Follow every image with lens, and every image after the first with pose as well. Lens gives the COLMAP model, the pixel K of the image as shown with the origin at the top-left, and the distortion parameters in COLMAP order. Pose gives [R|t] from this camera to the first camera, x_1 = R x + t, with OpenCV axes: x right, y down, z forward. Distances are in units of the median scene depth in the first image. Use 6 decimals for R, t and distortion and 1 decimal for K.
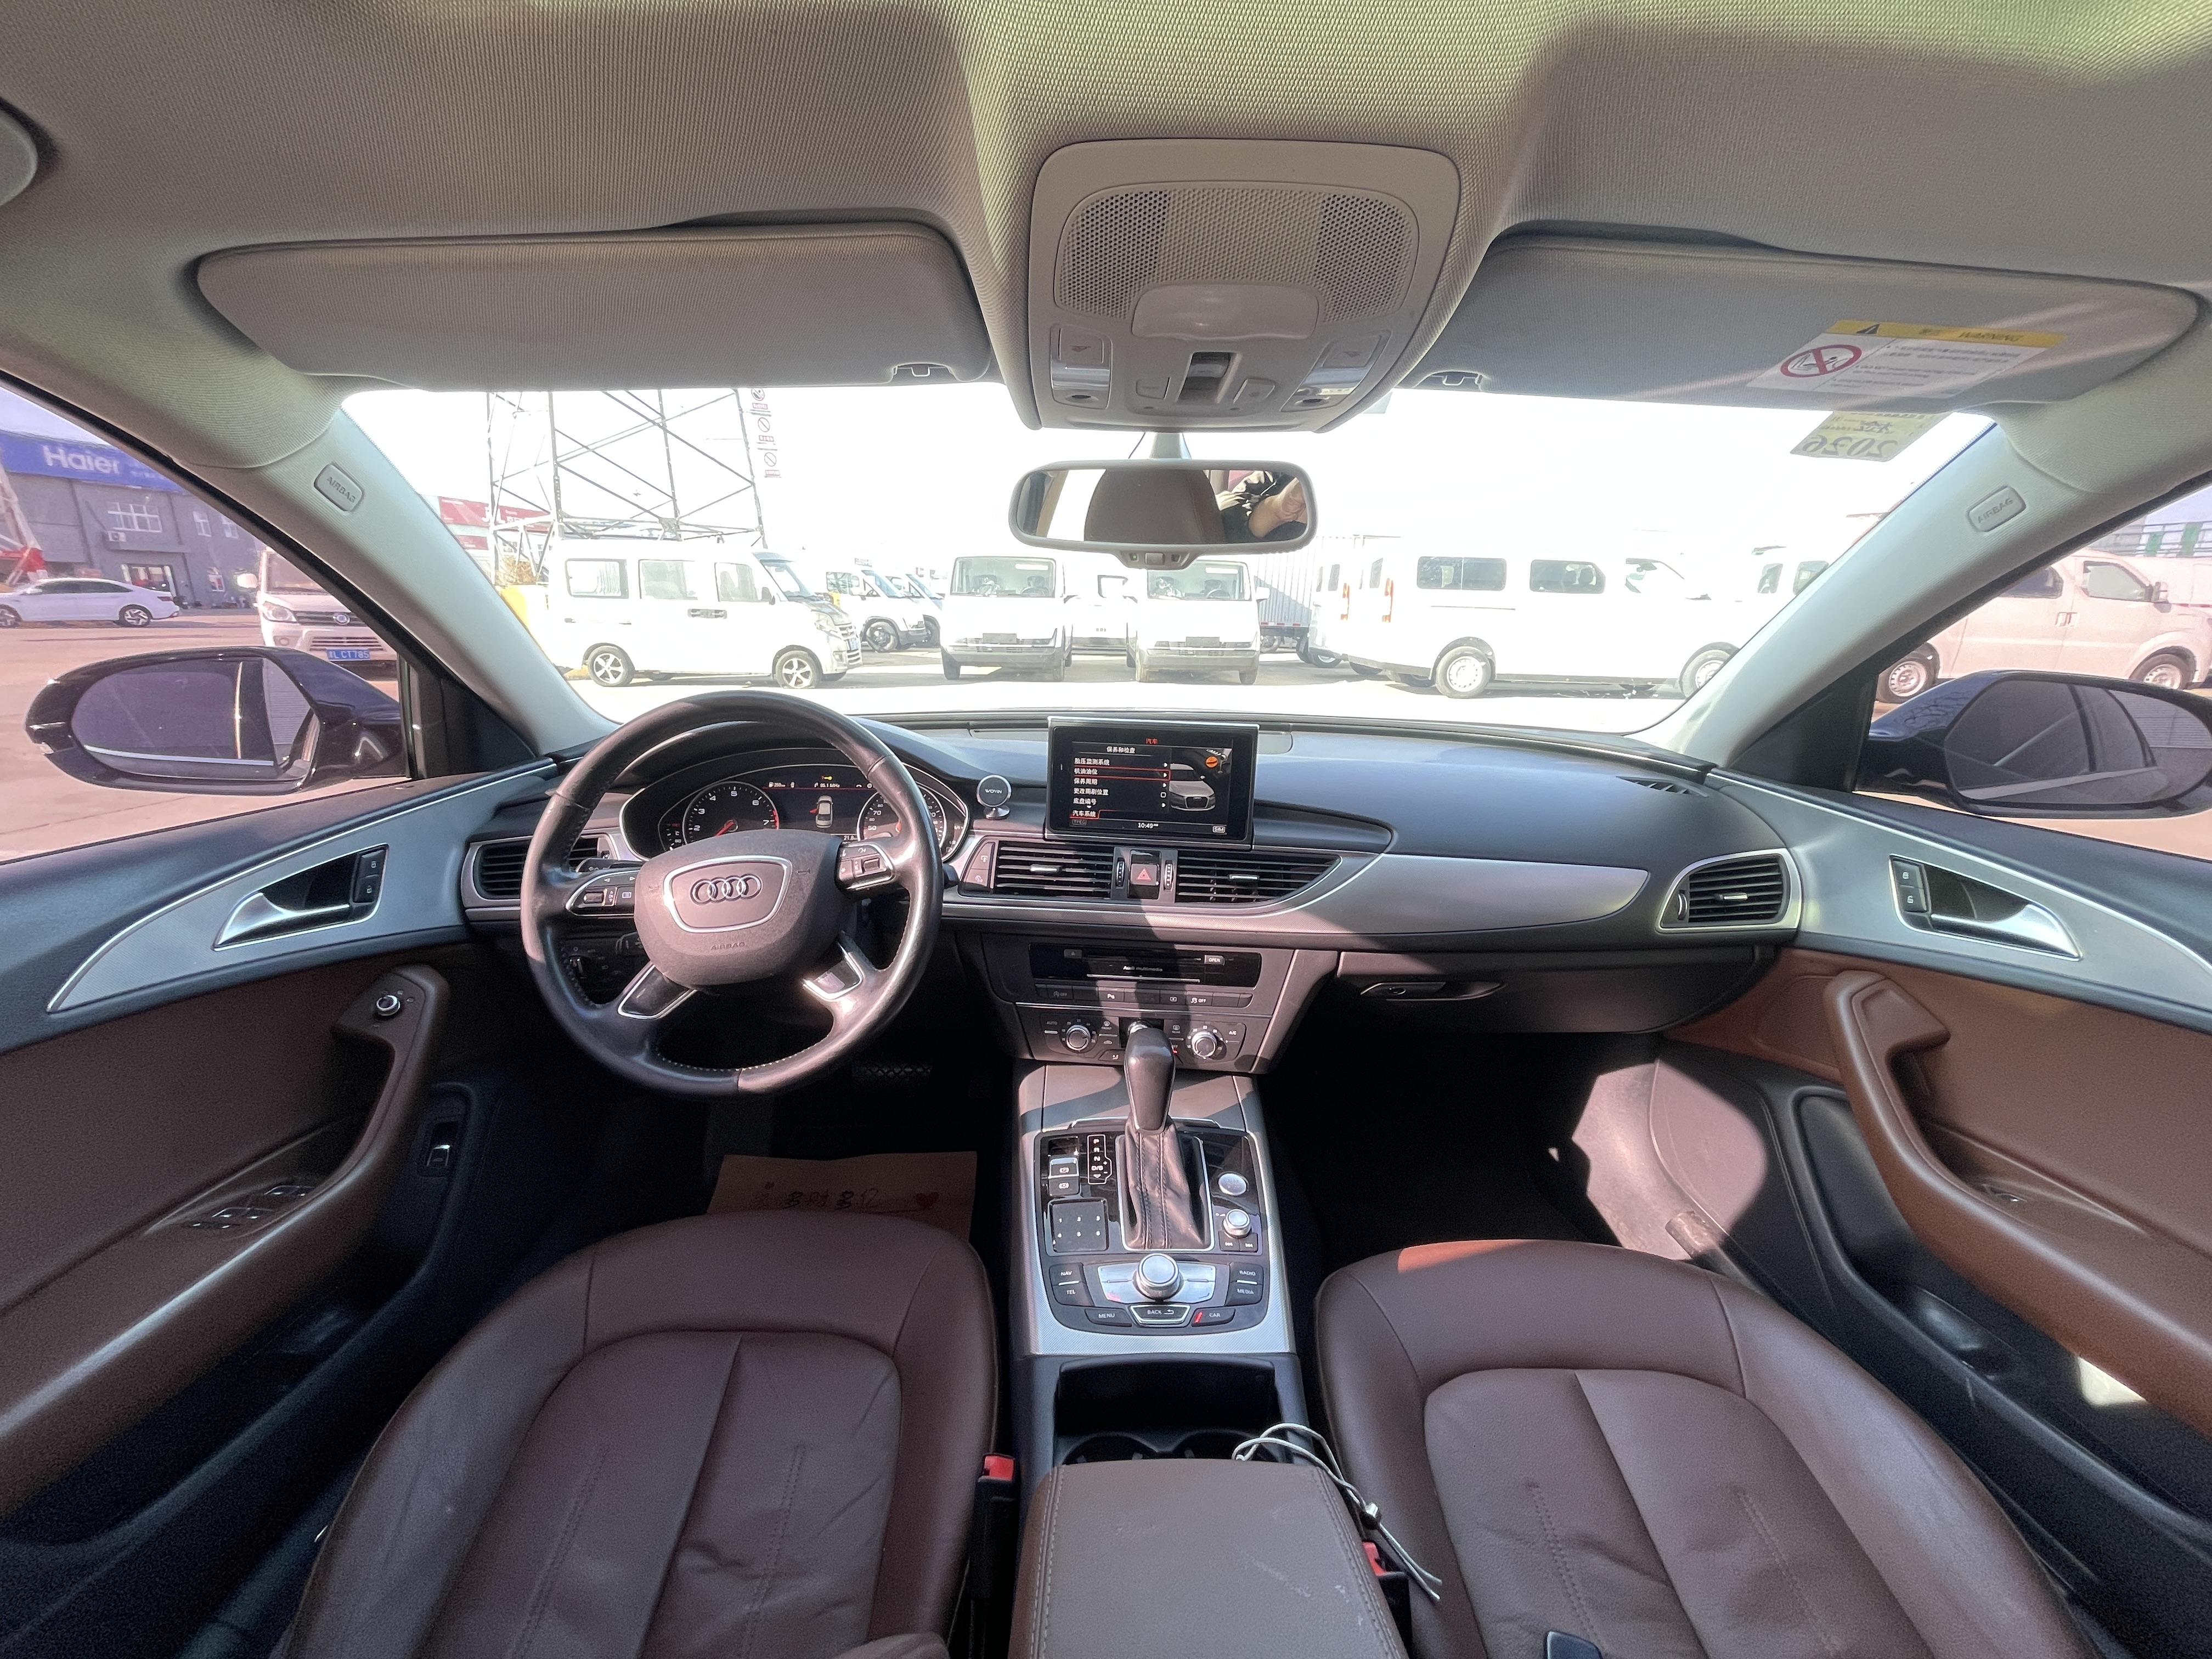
lens RADIAL K [[891.8, 0, 1106.0], [0, 891.8, 829.5], [0, 0, 1]] dist [-0.001269, -0.000163]
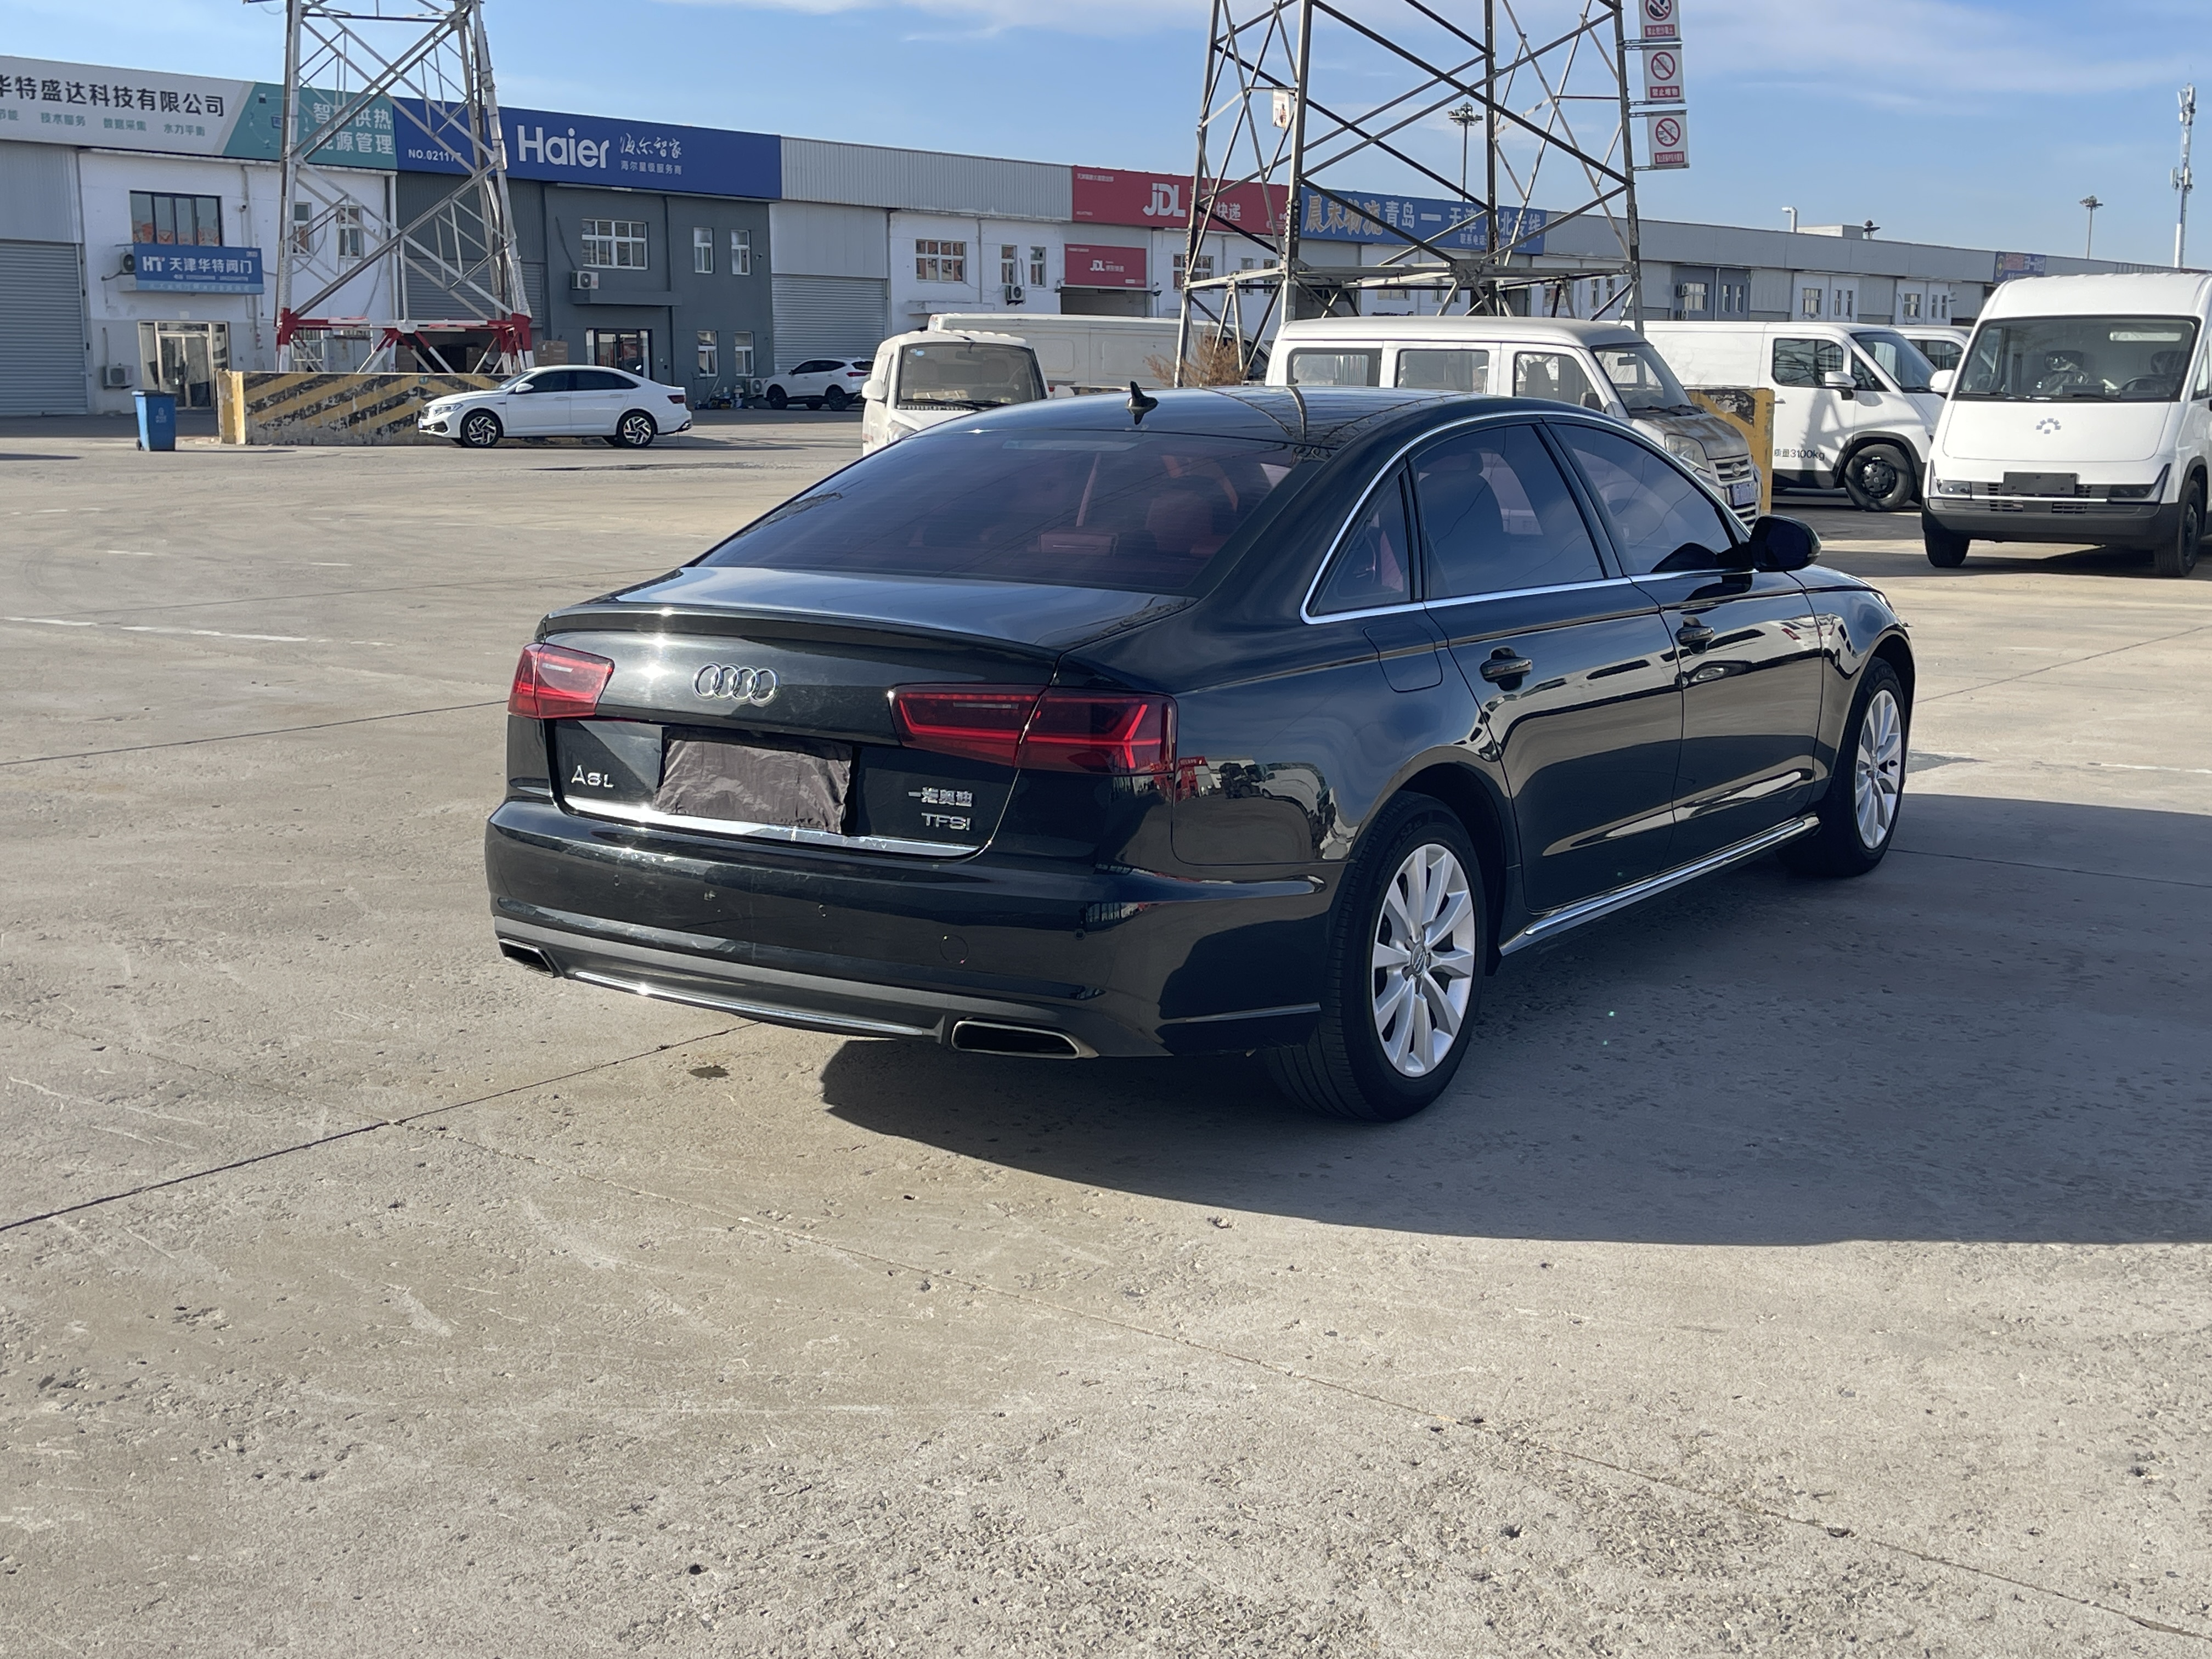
lens RADIAL K [[2545.9, 0, 1106.0], [0, 2545.9, 829.5], [0, 0, 1]] dist [0.088128, -0.176953]
pose [[0.826089, 0.086645, -0.556839, 0.118873], [-0.127552, 0.991214, -0.034993, 0.040772], [0.548915, 0.099934, 0.829883, -0.200133]]
